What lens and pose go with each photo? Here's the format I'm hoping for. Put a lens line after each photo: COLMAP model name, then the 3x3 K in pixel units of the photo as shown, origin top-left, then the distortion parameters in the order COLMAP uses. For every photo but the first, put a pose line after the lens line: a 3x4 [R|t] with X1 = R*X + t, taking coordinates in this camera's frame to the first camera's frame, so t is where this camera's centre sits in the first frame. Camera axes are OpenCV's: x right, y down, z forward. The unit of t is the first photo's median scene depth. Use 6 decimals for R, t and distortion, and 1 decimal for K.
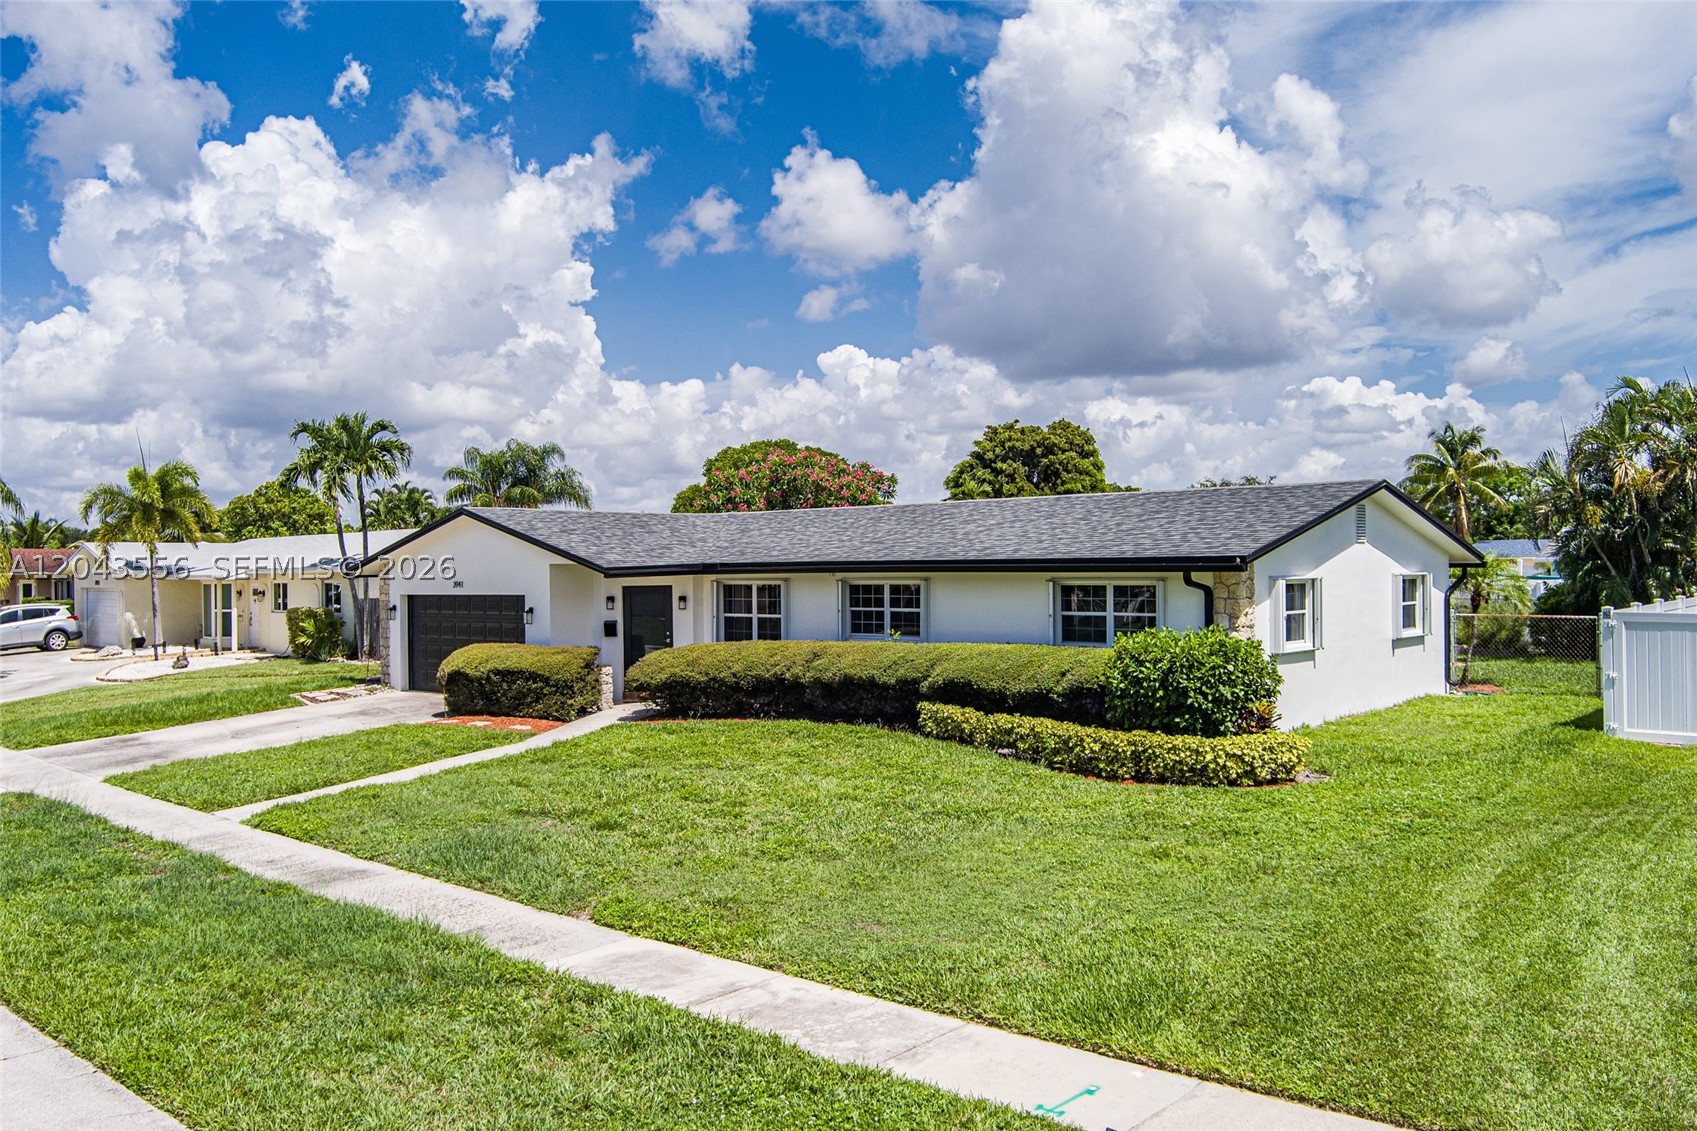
lens RADIAL K [[1375.2, 0, 846.2], [0, 1375.2, 566.6], [0, 0, 1]] dist [-0.080069, 0.031783]
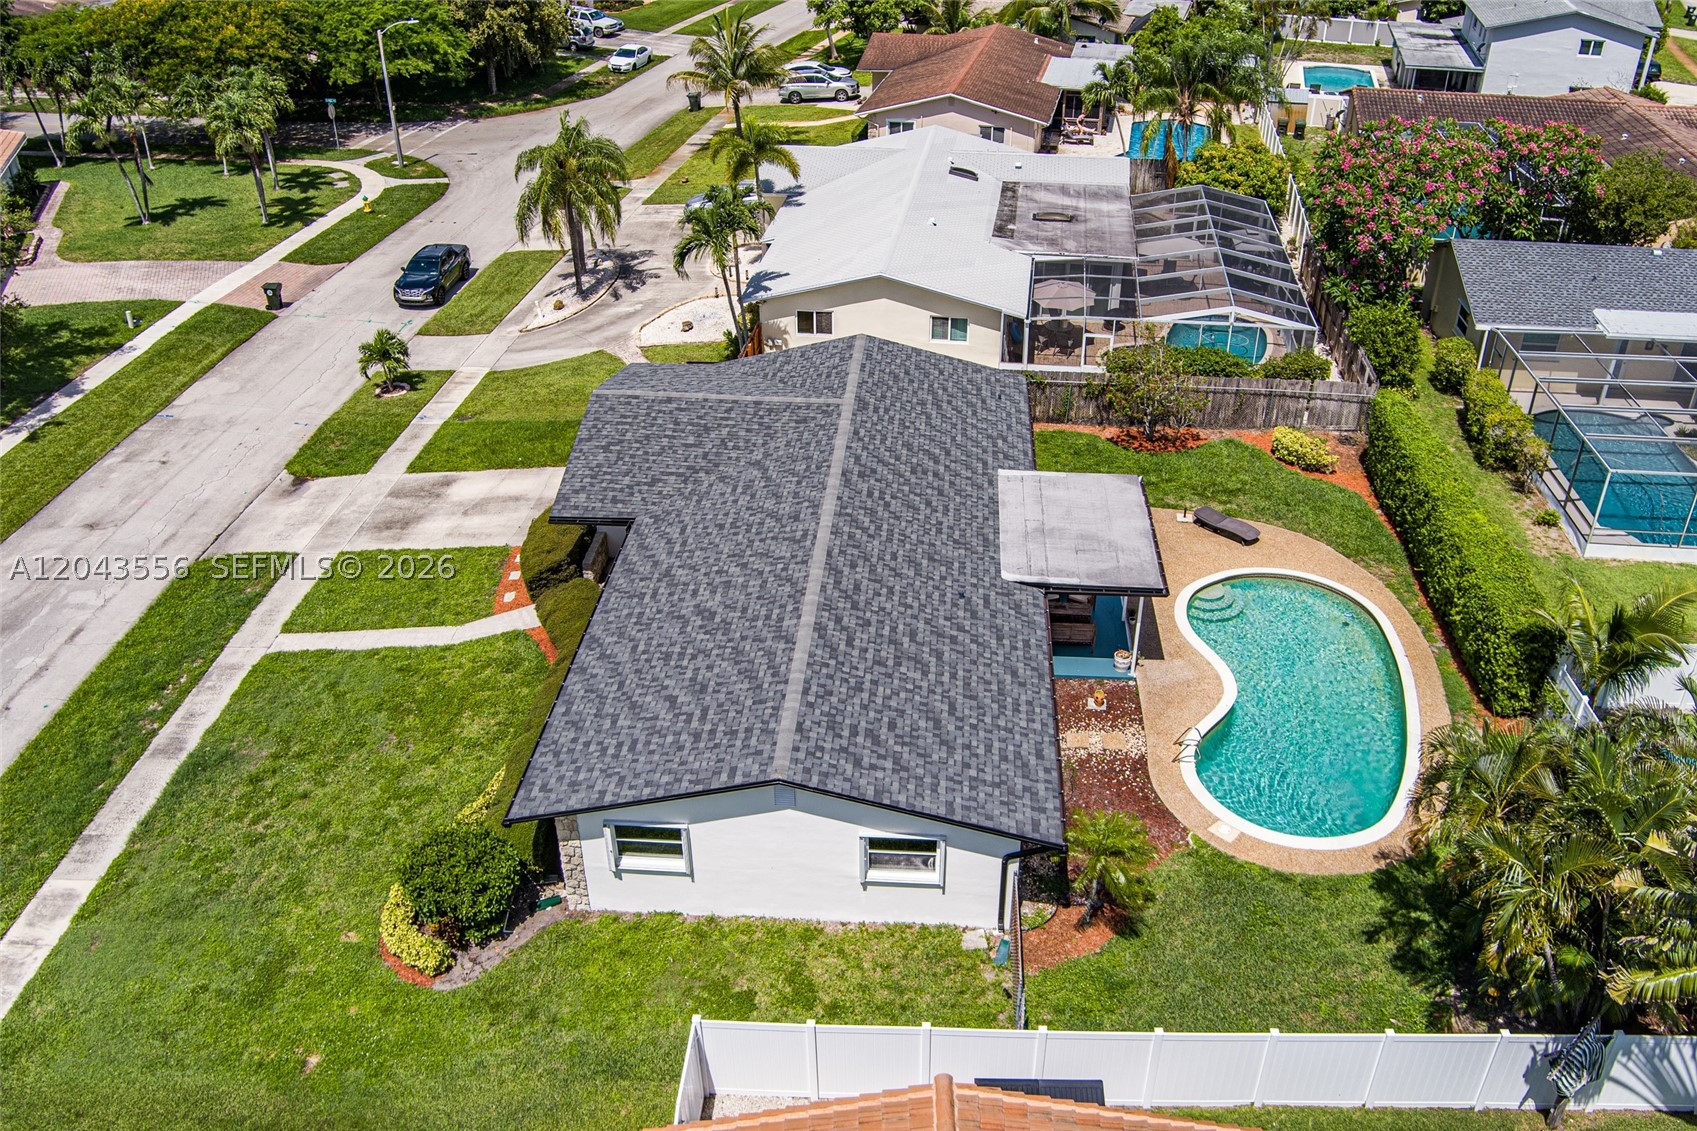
lens RADIAL K [[1375.2, 0, 844.2], [0, 1375.2, 557.3], [0, 0, 1]] dist [-0.080069, 0.031783]
pose [[0.623685, 0.409257, -0.665977, 0.921111], [0.003478, 0.850525, 0.525923, -0.668148], [0.781668, -0.330326, 0.529036, 0.449368]]
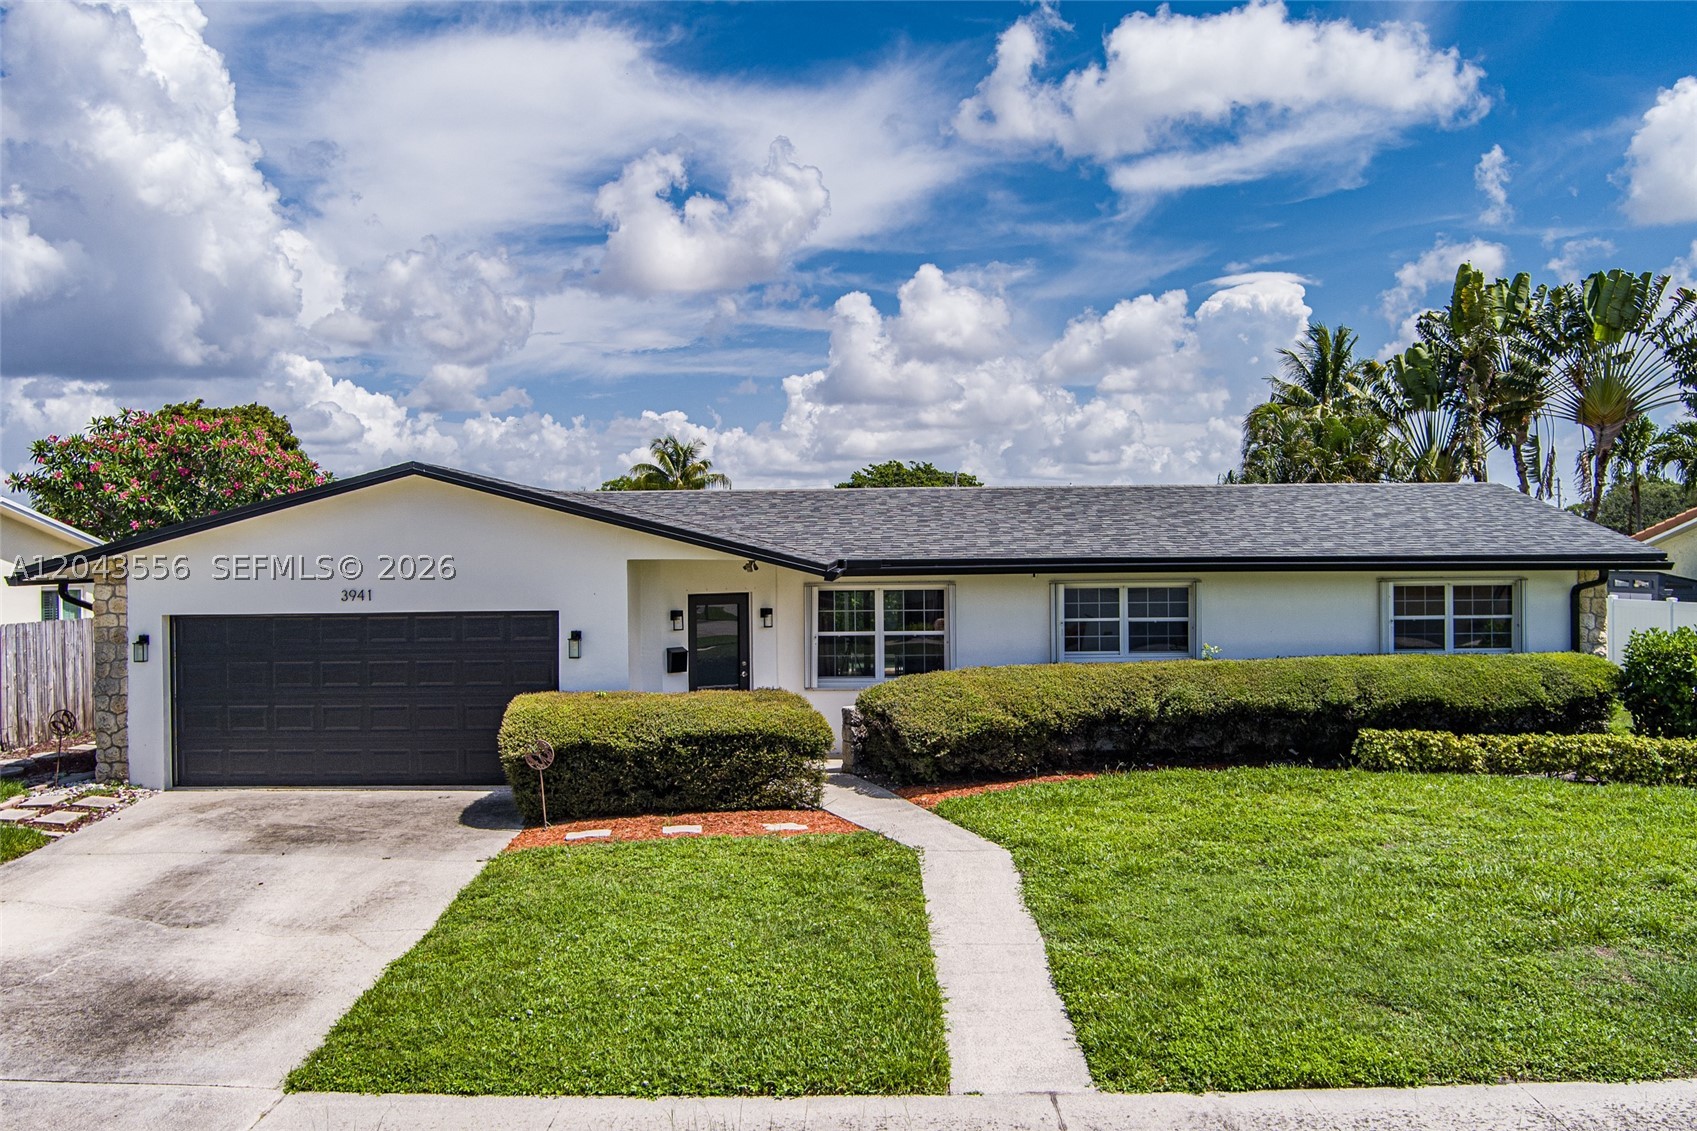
lens RADIAL K [[1375.2, 0, 851.0], [0, 1375.2, 569.5], [0, 0, 1]] dist [-0.080069, 0.031783]
pose [[0.739771, 0.002507, 0.672854, -0.572152], [0.000207, 0.999992, -0.003953, 0.005001], [-0.672859, 0.003063, 0.739765, 0.482124]]
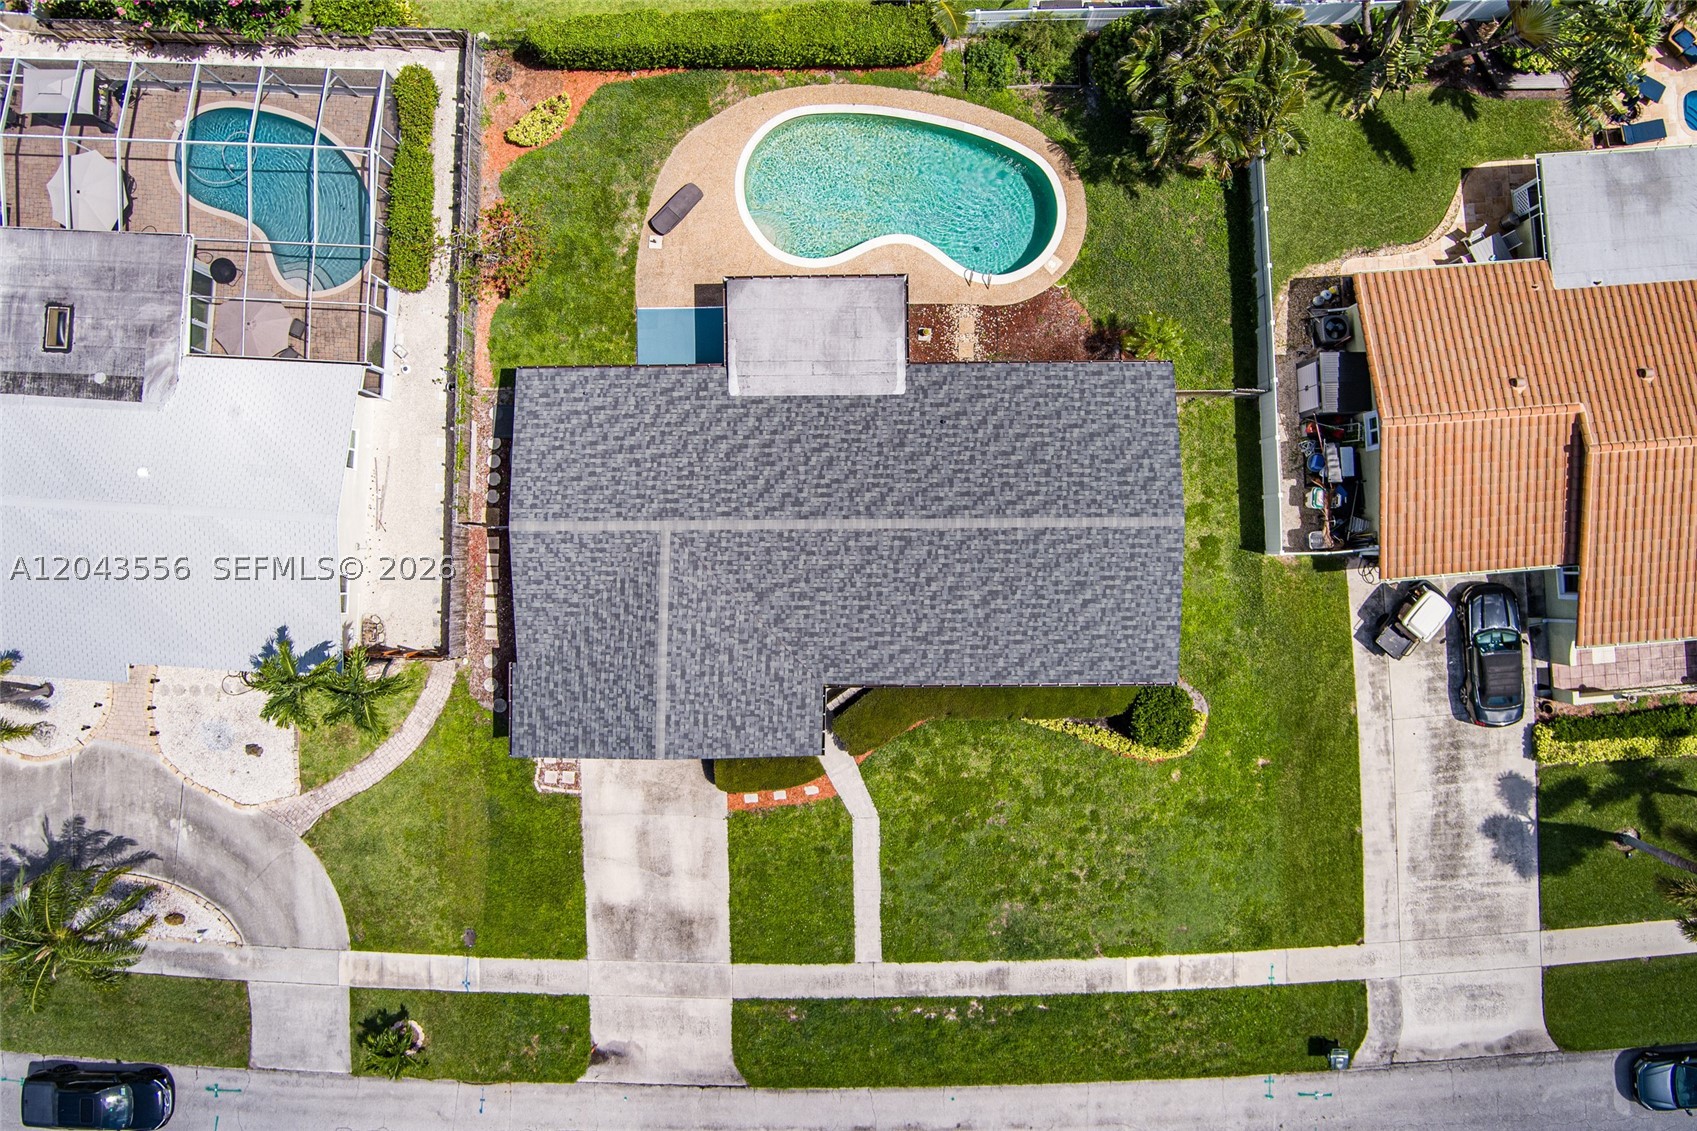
lens RADIAL K [[1375.2, 0, 849.8], [0, 1375.2, 562.2], [0, 0, 1]] dist [-0.080069, 0.031783]
pose [[0.723725, -0.690068, 0.005289, 0.012929], [0.001536, 0.009275, 0.999956, -1.667594], [-0.690087, -0.723685, 0.007772, 1.078223]]
